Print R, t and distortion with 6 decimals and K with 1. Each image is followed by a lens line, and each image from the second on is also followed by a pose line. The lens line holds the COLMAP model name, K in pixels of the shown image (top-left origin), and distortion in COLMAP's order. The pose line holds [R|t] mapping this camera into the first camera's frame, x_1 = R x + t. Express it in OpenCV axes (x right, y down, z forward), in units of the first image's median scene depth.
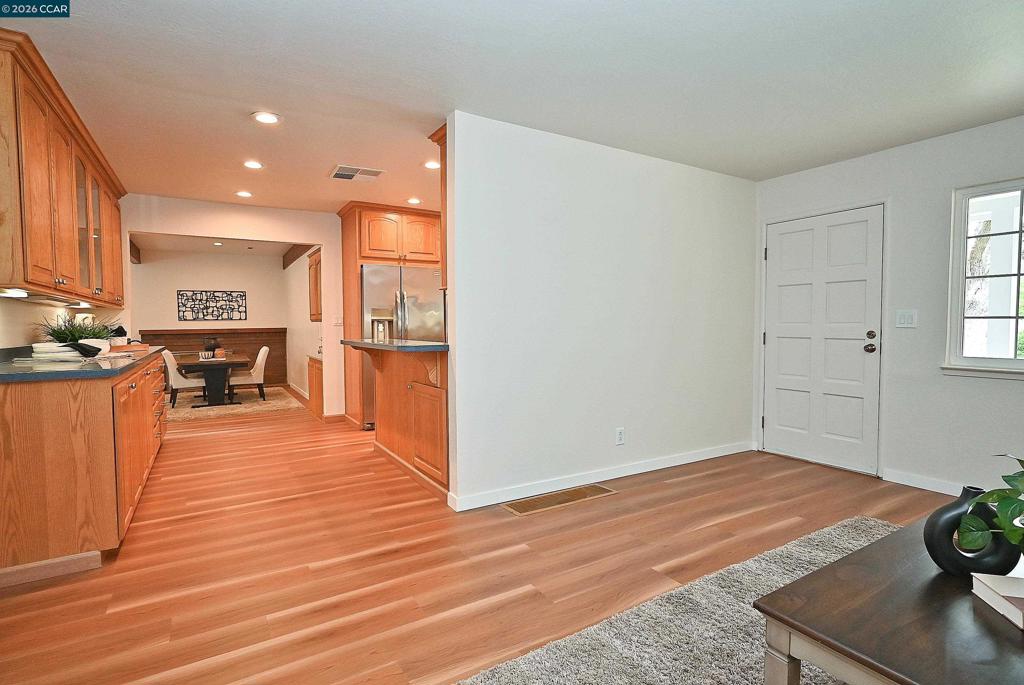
lens RADIAL K [[504.4, 0, 510.8], [0, 504.4, 343.6], [0, 0, 1]] dist [-0.004279, 0.000328]
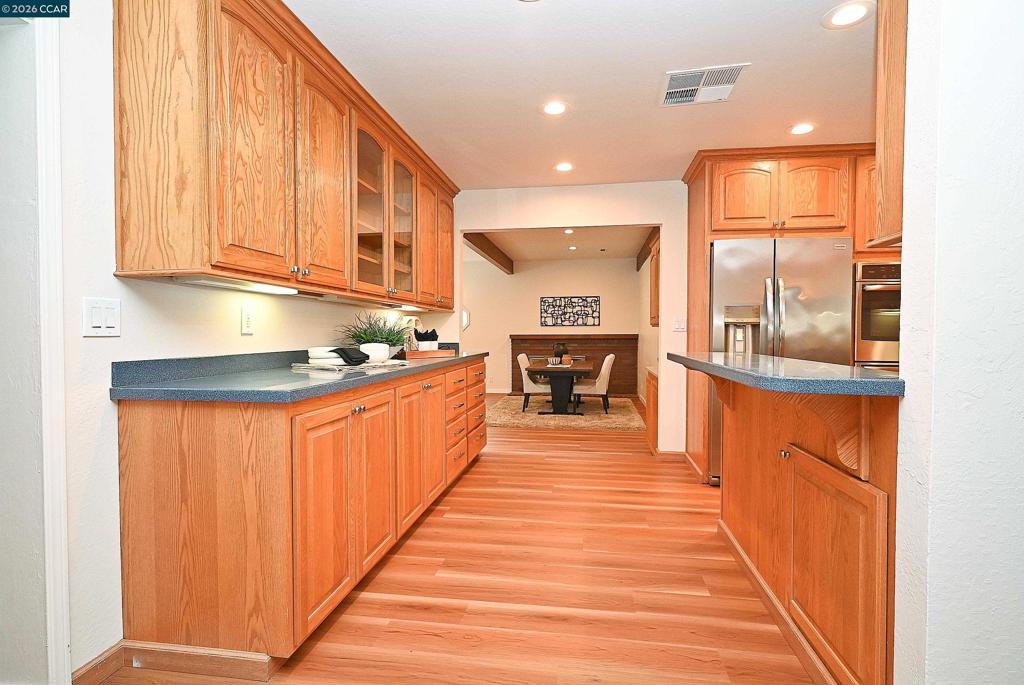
lens RADIAL K [[504.4, 0, 510.8], [0, 504.4, 343.6], [0, 0, 1]] dist [-0.004279, 0.000328]
pose [[0.765046, 0.022722, -0.643575, -0.057900], [-0.032110, 0.999480, -0.002882, -0.008118], [0.643175, 0.022870, 0.765378, 0.285210]]
